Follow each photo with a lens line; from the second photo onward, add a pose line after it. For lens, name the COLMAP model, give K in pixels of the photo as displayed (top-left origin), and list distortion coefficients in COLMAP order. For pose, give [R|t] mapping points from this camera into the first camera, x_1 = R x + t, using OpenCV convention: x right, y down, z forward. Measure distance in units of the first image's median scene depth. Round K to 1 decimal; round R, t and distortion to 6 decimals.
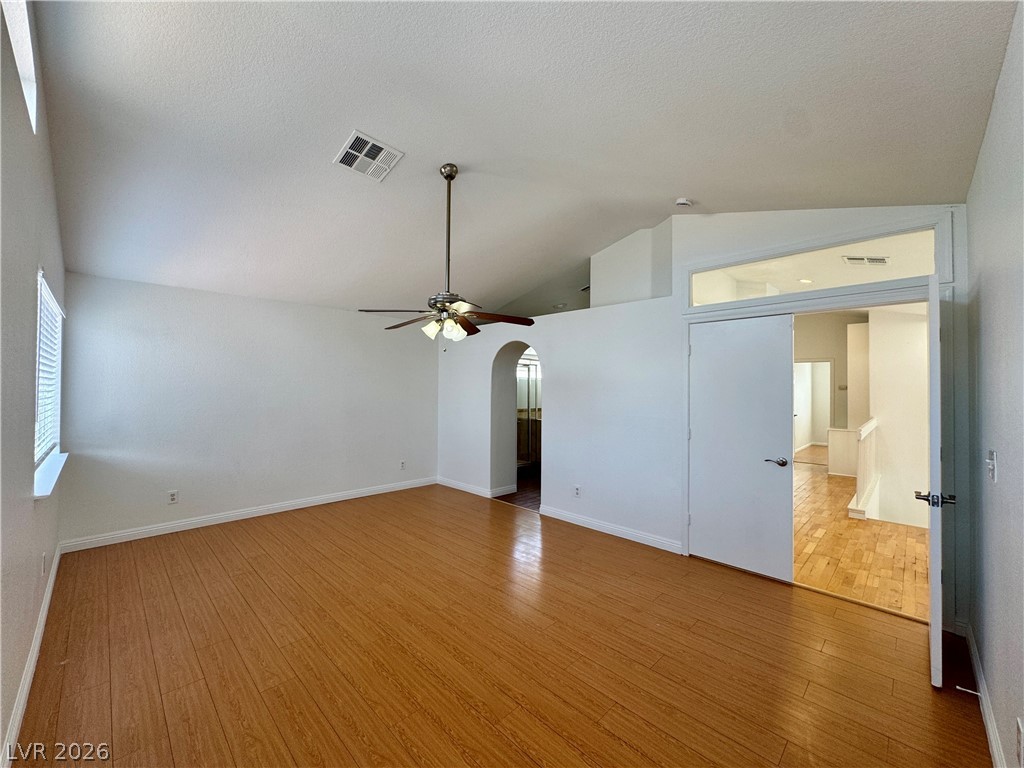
lens RADIAL K [[407.3, 0, 520.1], [0, 407.3, 385.9], [0, 0, 1]] dist [-0.000407, 0.000316]
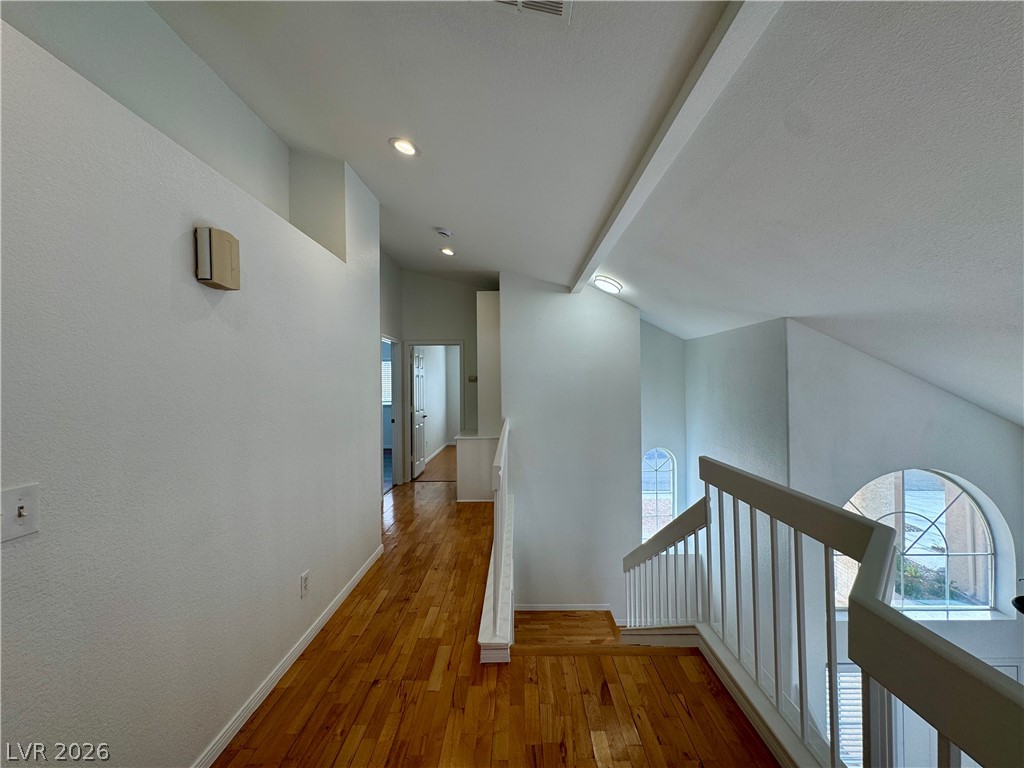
lens RADIAL K [[407.3, 0, 511.7], [0, 407.3, 385.6], [0, 0, 1]] dist [-0.000407, 0.000316]
pose [[0.725967, -0.013546, 0.687596, 0.348079], [0.006288, 0.999895, 0.013060, 0.007773], [-0.687700, -0.005158, 0.725976, 0.429959]]
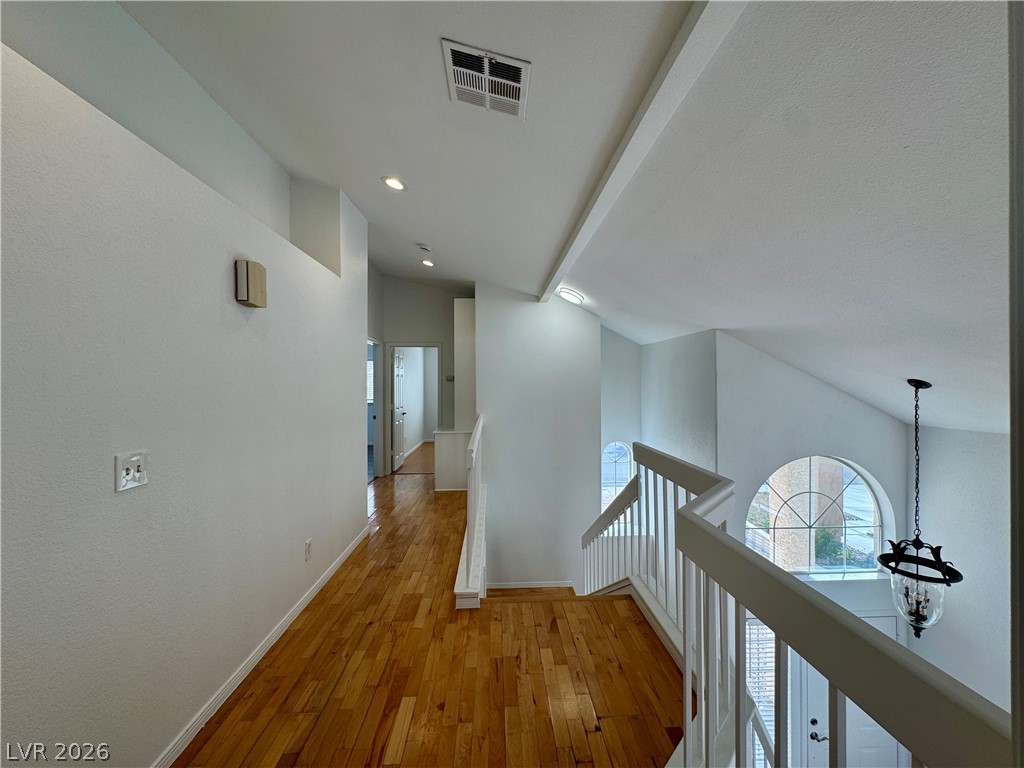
lens RADIAL K [[407.3, 0, 508.5], [0, 407.3, 385.0], [0, 0, 1]] dist [-0.000407, 0.000316]
pose [[0.691283, -0.008851, 0.722529, 0.303071], [-0.000371, 0.999920, 0.012604, 0.007492], [-0.722584, -0.008982, 0.691225, 0.374628]]
